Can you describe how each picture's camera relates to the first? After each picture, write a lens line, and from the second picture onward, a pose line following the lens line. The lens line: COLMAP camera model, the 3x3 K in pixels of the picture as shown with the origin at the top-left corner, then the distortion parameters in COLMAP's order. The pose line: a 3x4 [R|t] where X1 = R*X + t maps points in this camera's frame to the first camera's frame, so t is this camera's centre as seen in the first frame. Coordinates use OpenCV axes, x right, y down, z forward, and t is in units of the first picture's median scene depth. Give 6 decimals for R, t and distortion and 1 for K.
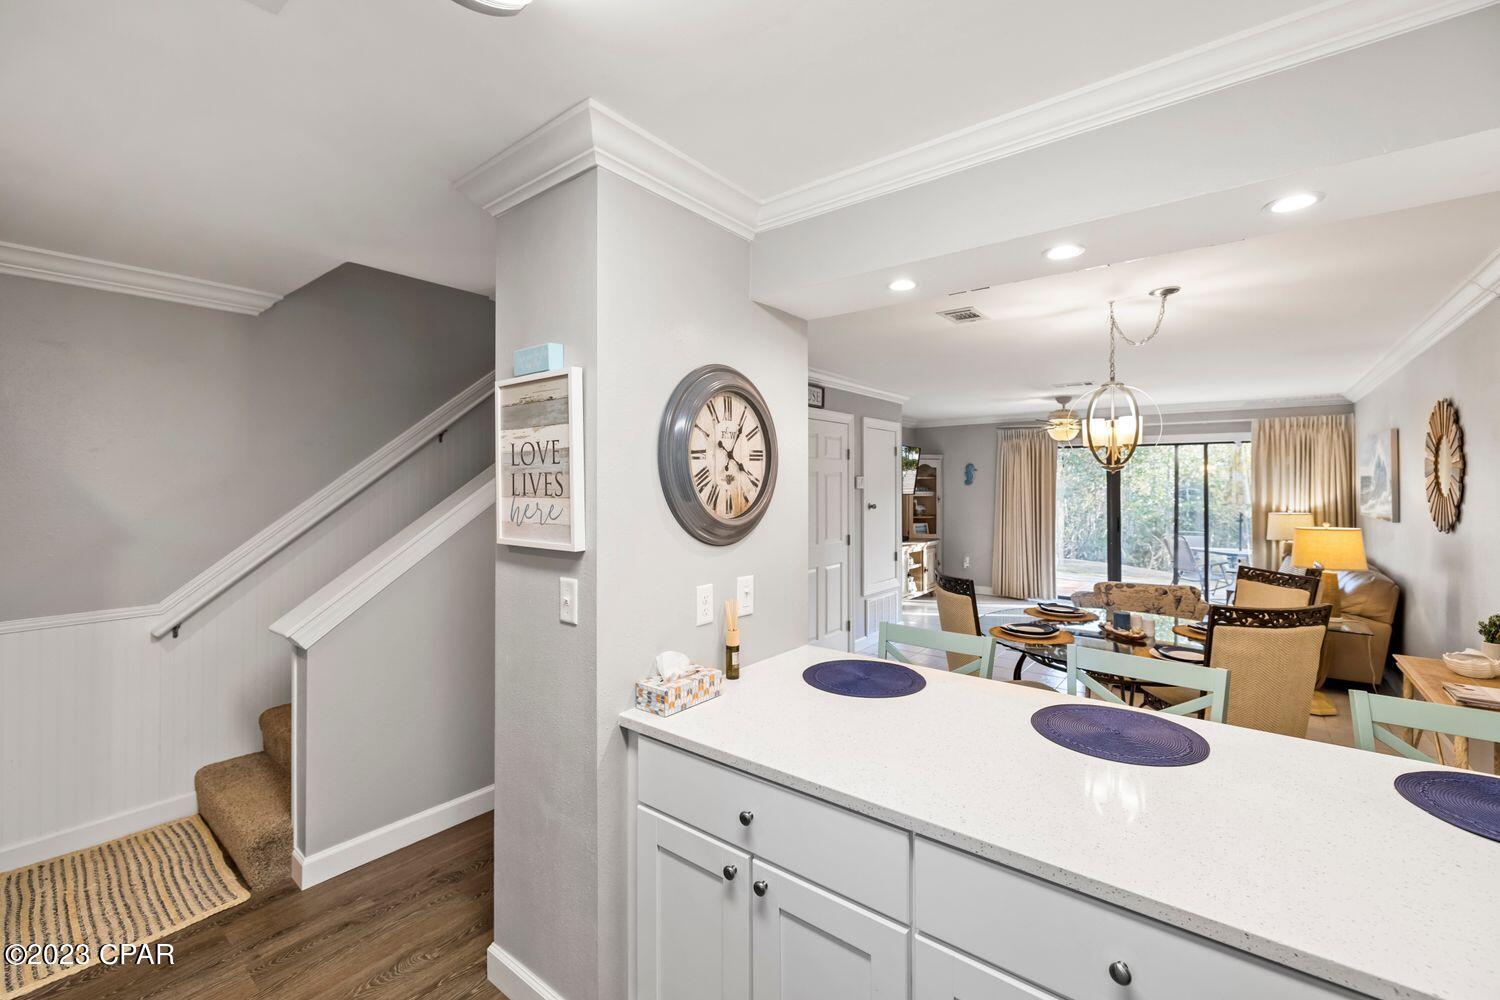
lens RADIAL K [[636.2, 0, 752.0], [0, 636.2, 478.7], [0, 0, 1]] dist [0.009393, 0.000097]
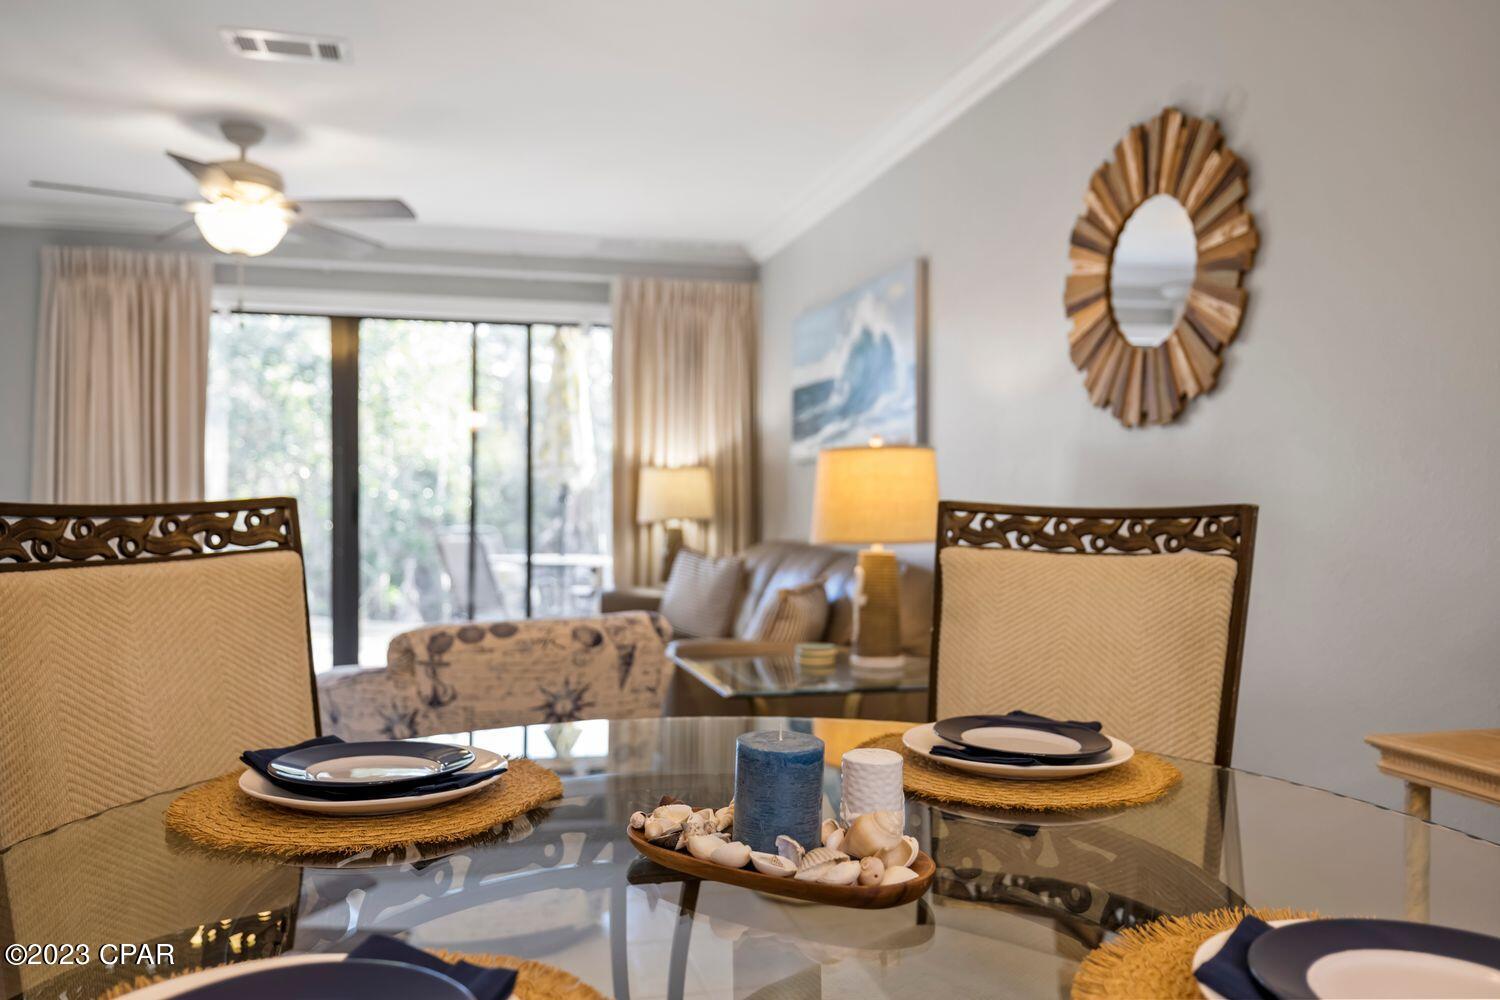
lens RADIAL K [[1163.7, 0, 738.9], [0, 1163.7, 500.5], [0, 0, 1]] dist [0.019090, 0.002393]
pose [[0.622754, -0.003555, 0.782410, 0.209265], [-0.008059, 0.999907, 0.010958, 0.090266], [-0.782376, -0.013130, 0.622668, 0.517322]]
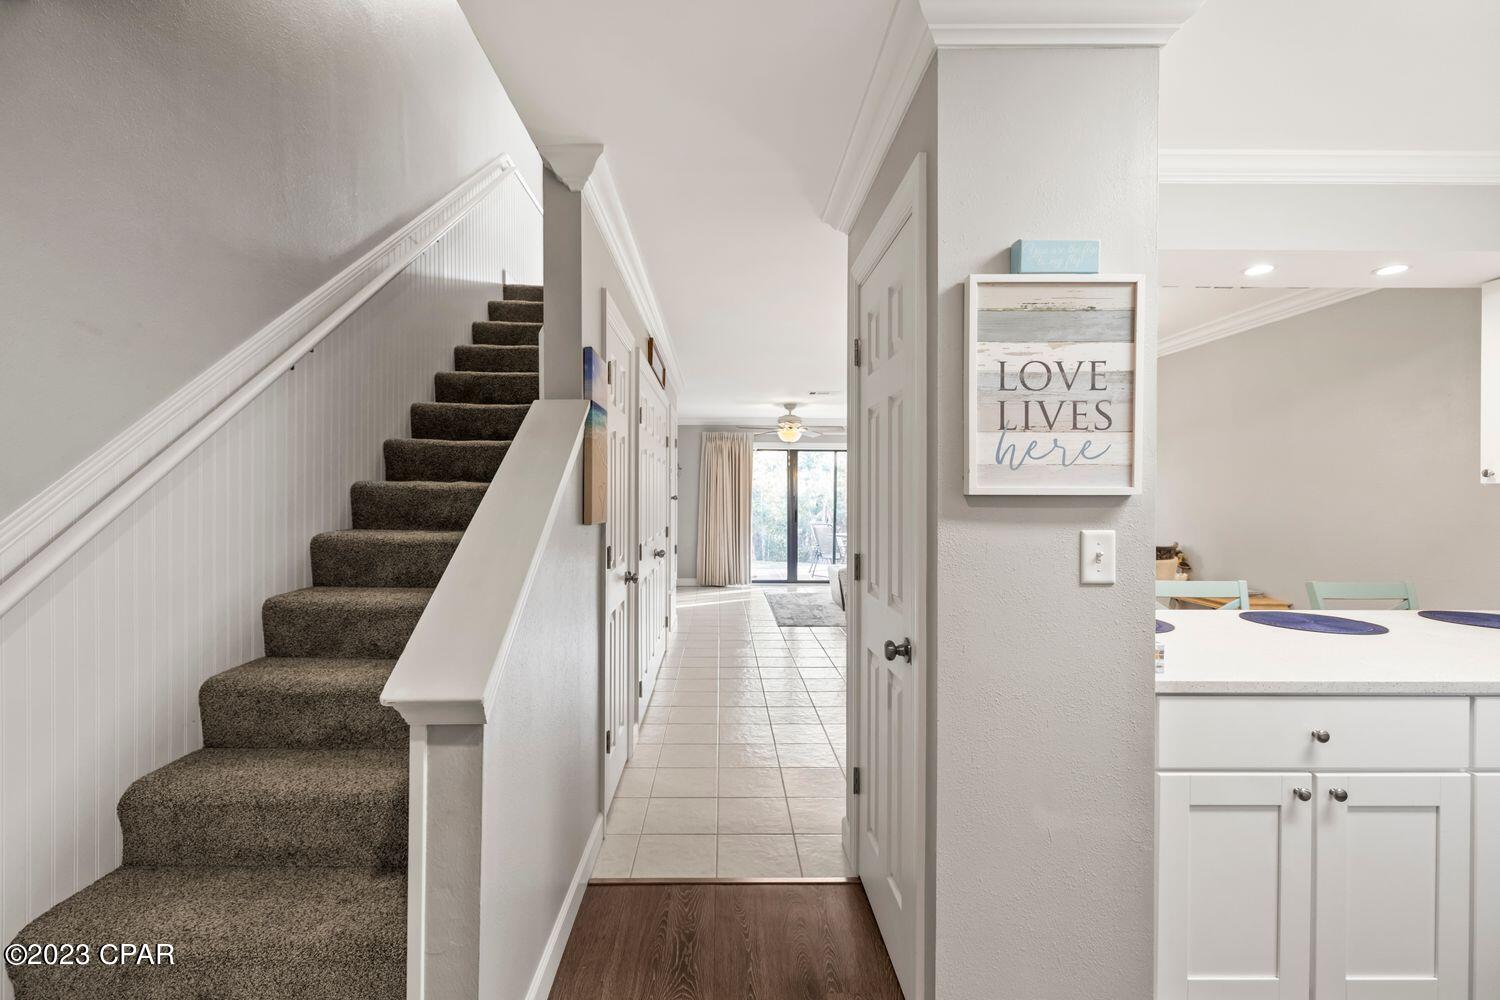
lens RADIAL K [[630.9, 0, 740.7], [0, 630.9, 494.1], [0, 0, 1]] dist [0.000289, -0.000007]
pose [[0.776113, 0.002454, 0.630589, -0.403261], [-0.008310, 0.999945, 0.006337, 0.037319], [-0.630539, -0.010158, 0.776091, 0.226749]]
